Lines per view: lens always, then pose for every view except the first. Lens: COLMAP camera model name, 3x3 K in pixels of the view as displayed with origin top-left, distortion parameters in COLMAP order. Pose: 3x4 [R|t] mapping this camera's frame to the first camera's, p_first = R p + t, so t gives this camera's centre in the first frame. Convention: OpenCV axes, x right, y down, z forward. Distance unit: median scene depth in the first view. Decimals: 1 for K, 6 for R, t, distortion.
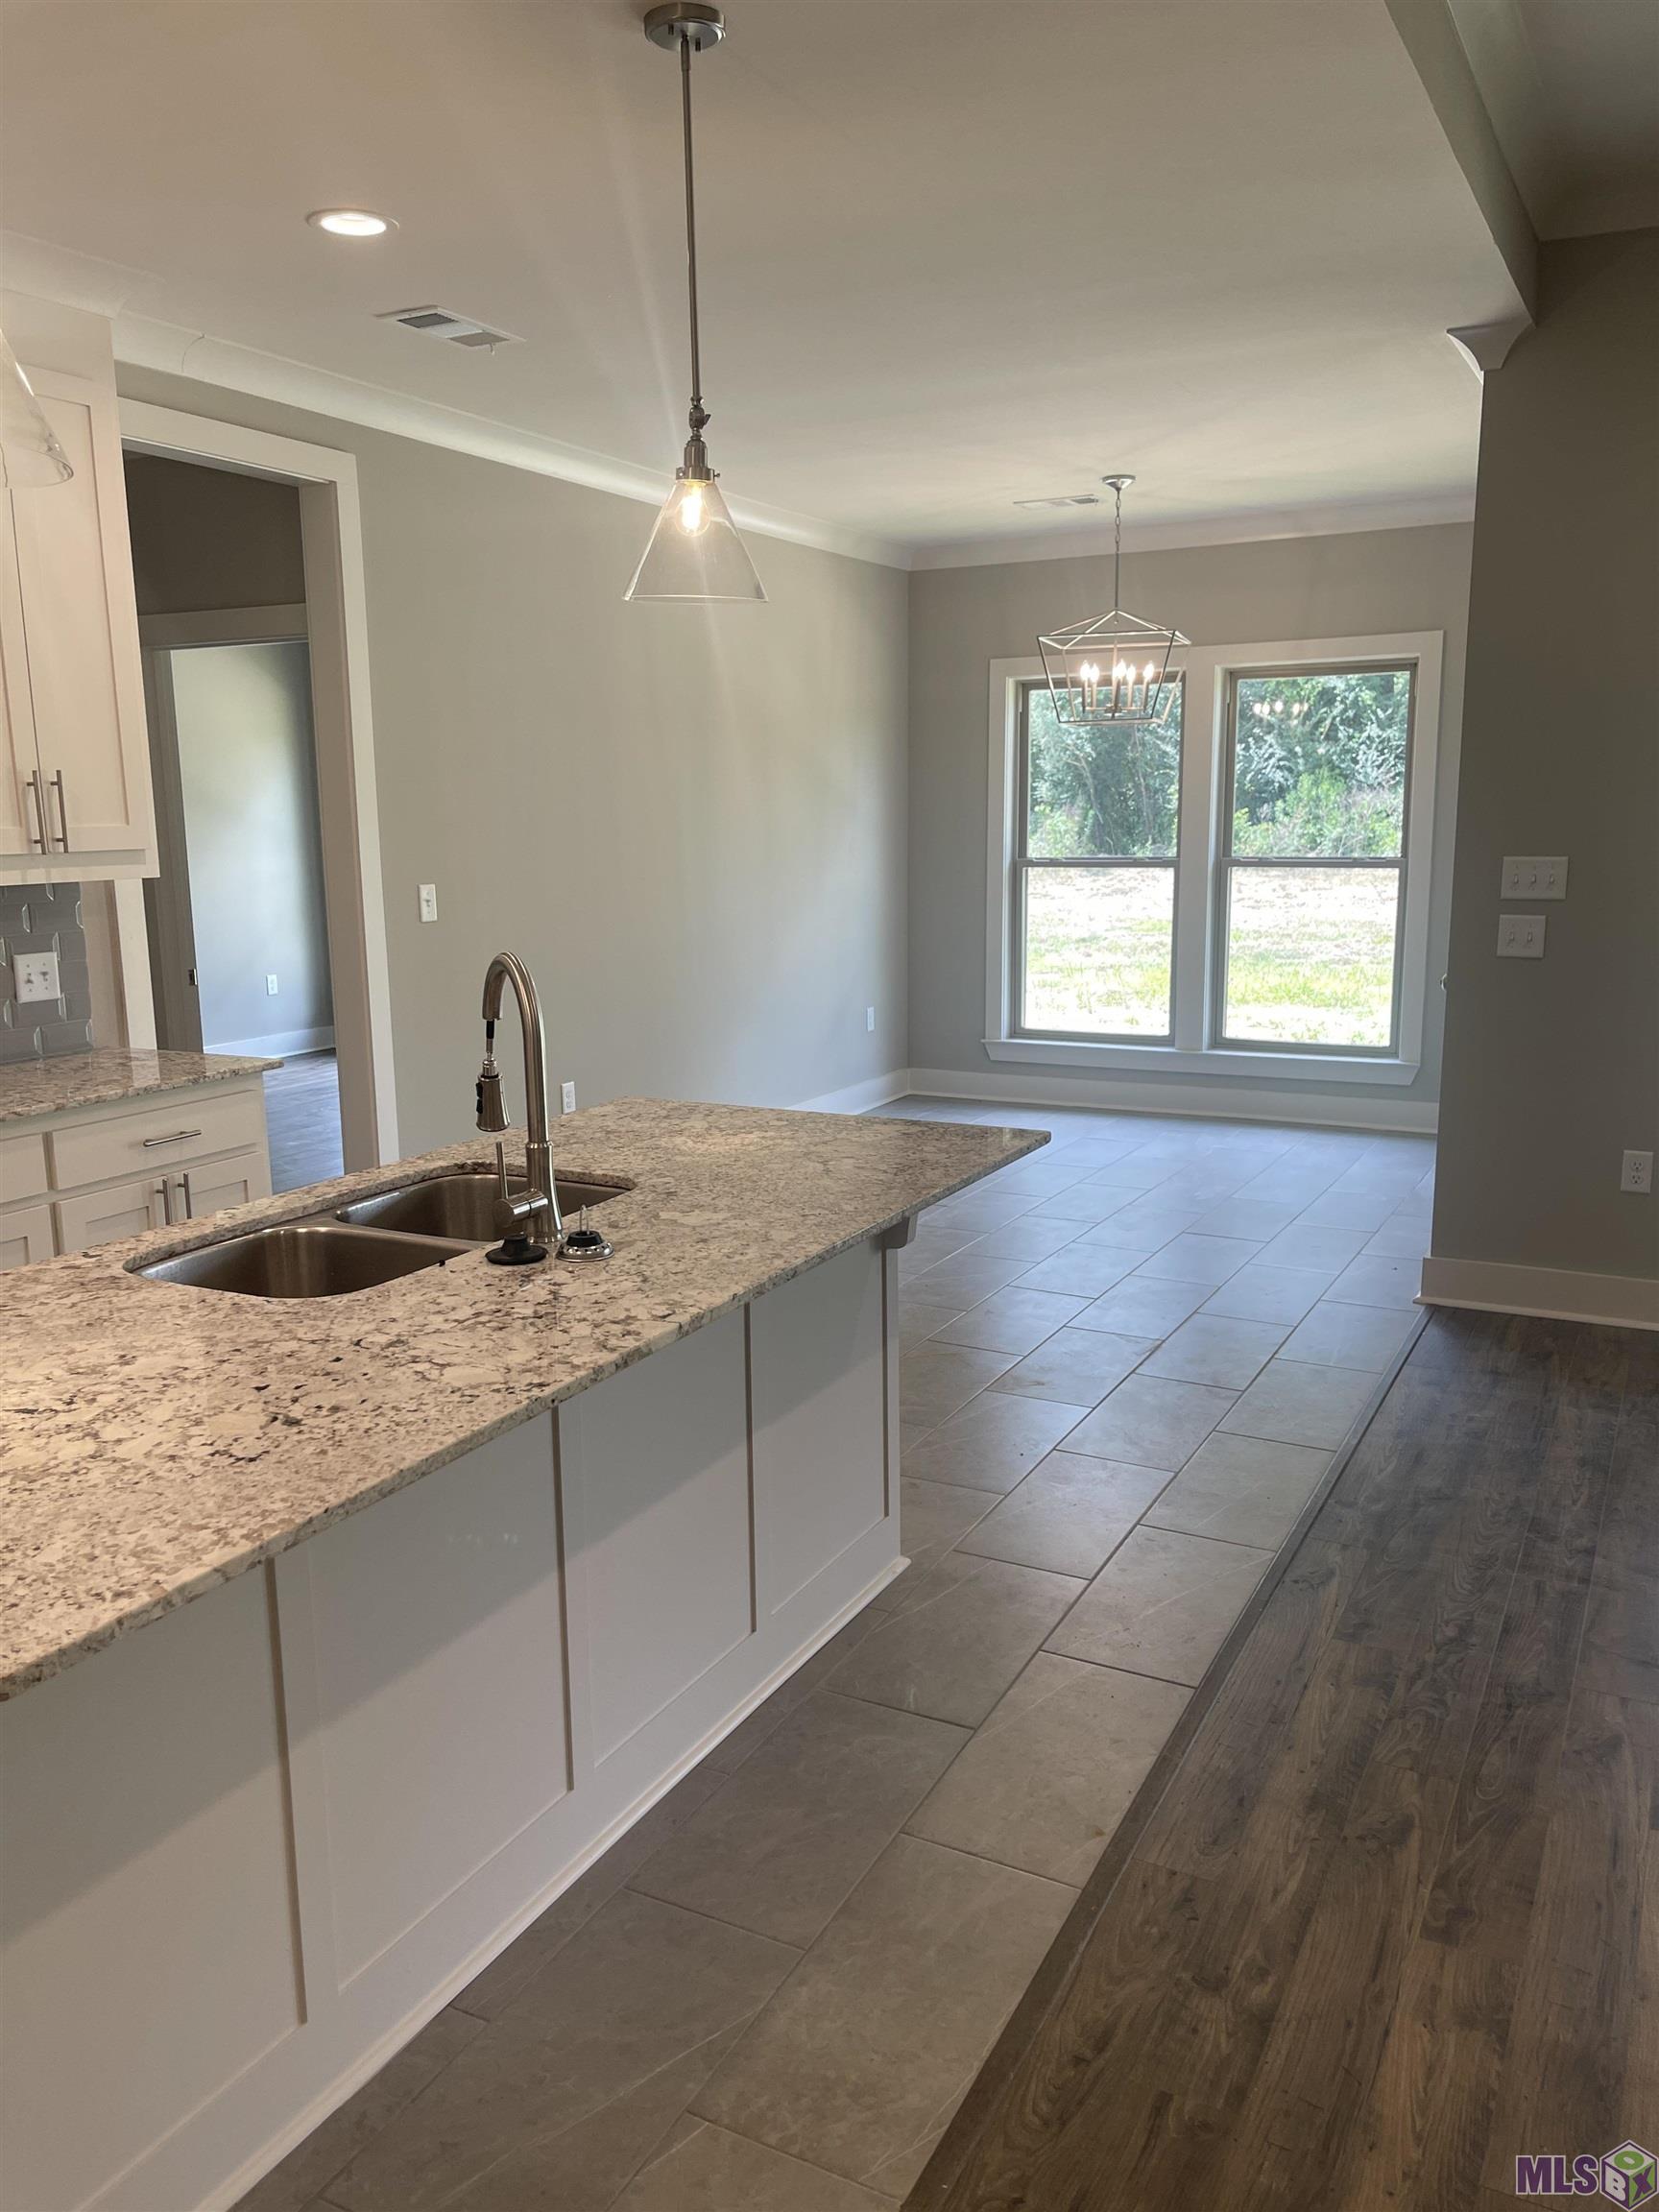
lens RADIAL K [[1662.8, 0, 809.8], [0, 1662.8, 1103.3], [0, 0, 1]] dist [0.071065, -0.093153]
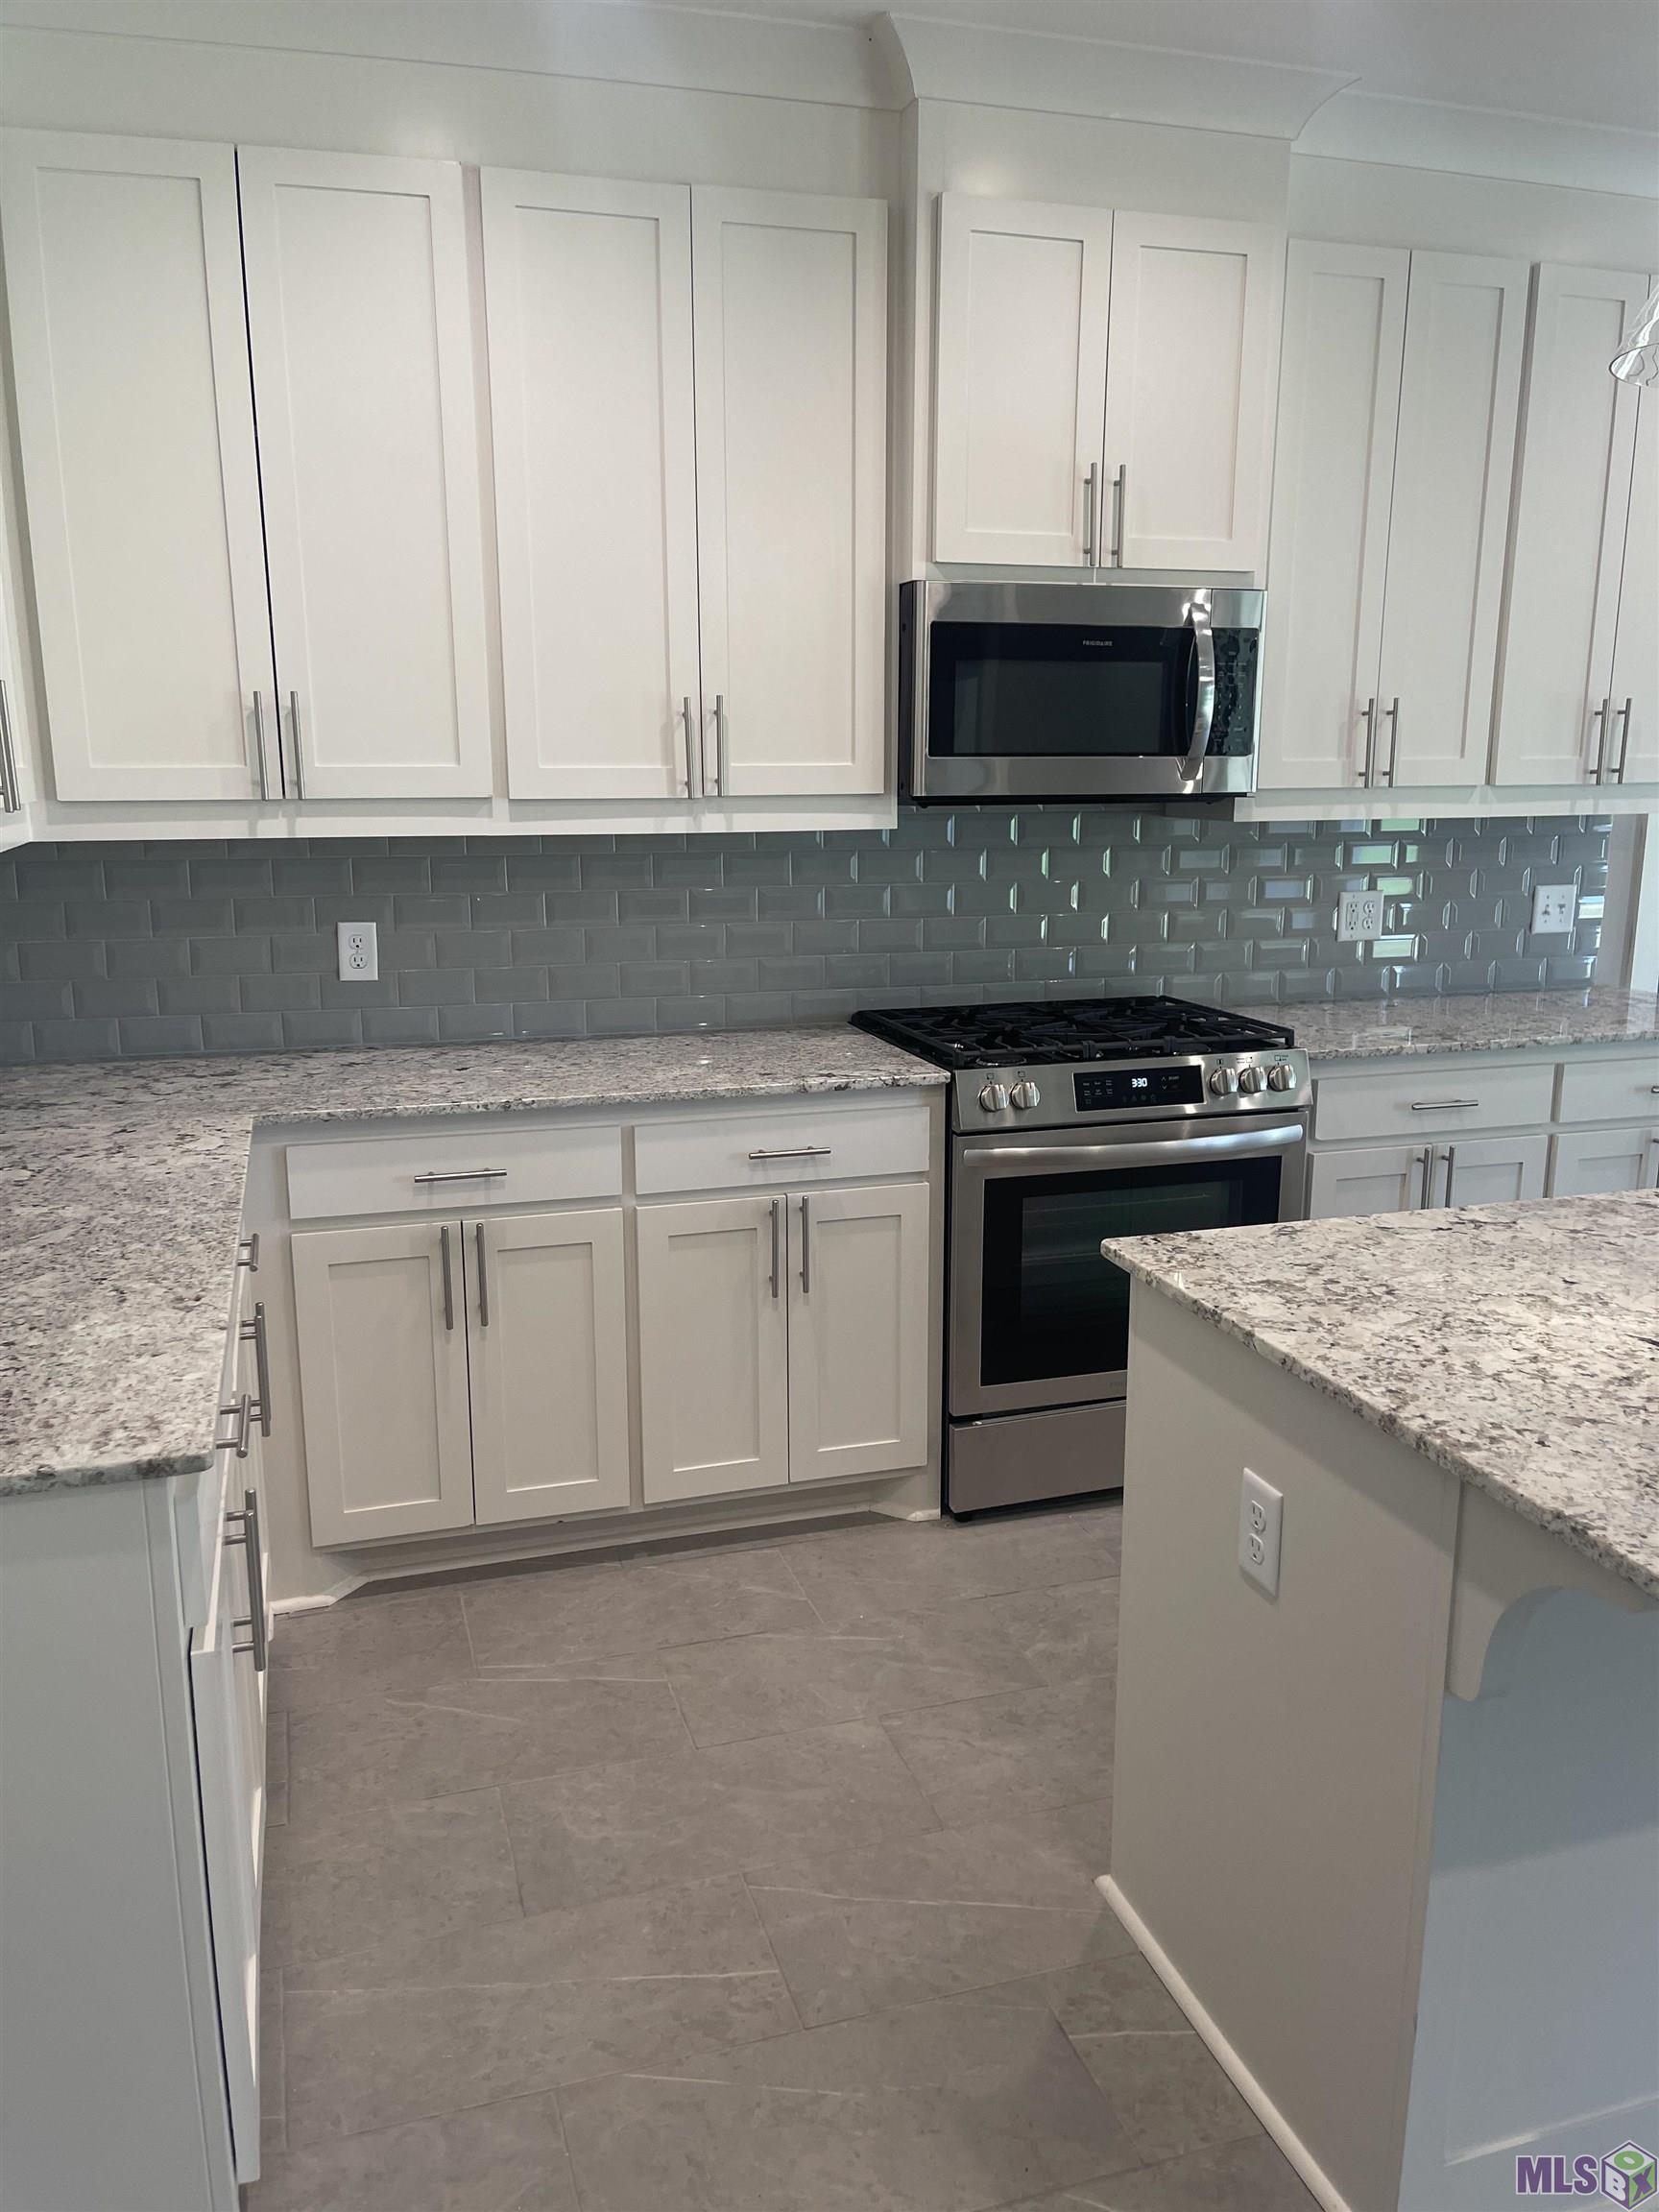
lens RADIAL K [[1662.8, 0, 821.7], [0, 1662.8, 1122.0], [0, 0, 1]] dist [0.071065, -0.093153]
pose [[0.712052, 0.165908, -0.682243, -0.078283], [-0.134503, 0.985917, 0.099376, 0.011138], [0.689123, 0.021003, 0.724340, -0.028850]]
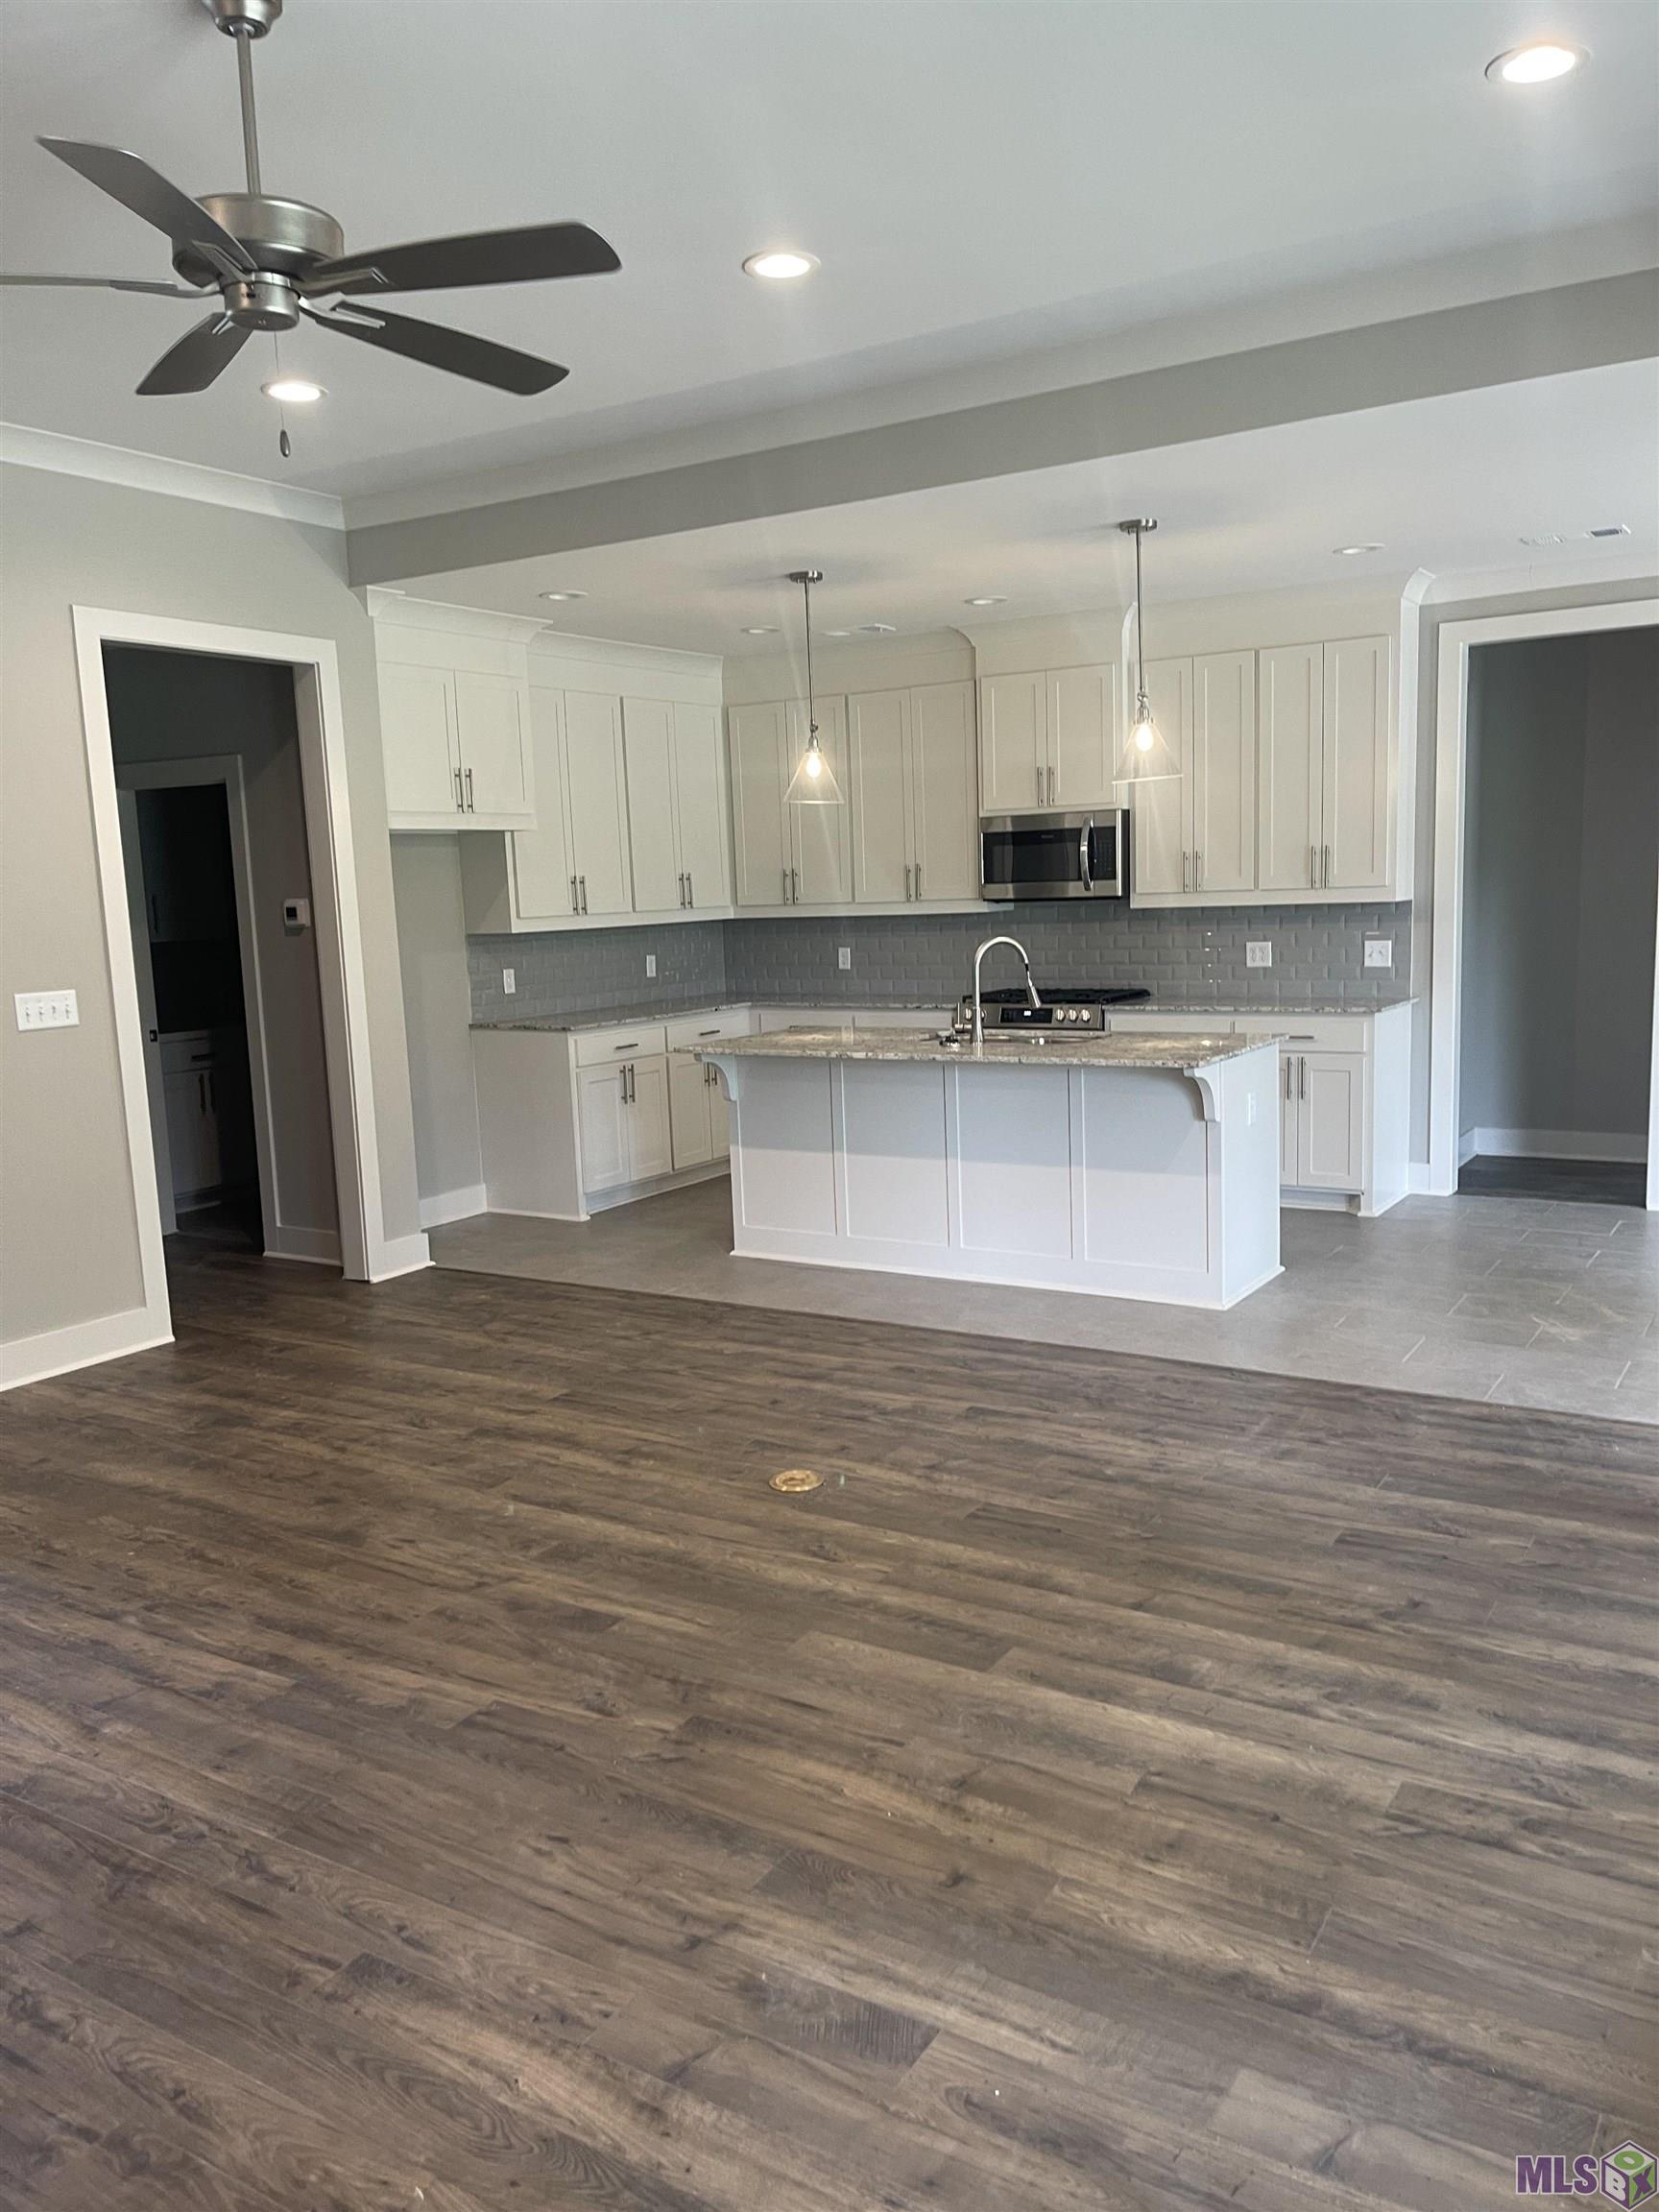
lens RADIAL K [[1662.8, 0, 833.1], [0, 1662.8, 1115.5], [0, 0, 1]] dist [0.071065, -0.093153]
pose [[-0.066689, 0.158540, -0.985098, 1.678798], [-0.142198, 0.975708, 0.166656, -0.145927], [0.987589, 0.151193, -0.042525, 0.612141]]
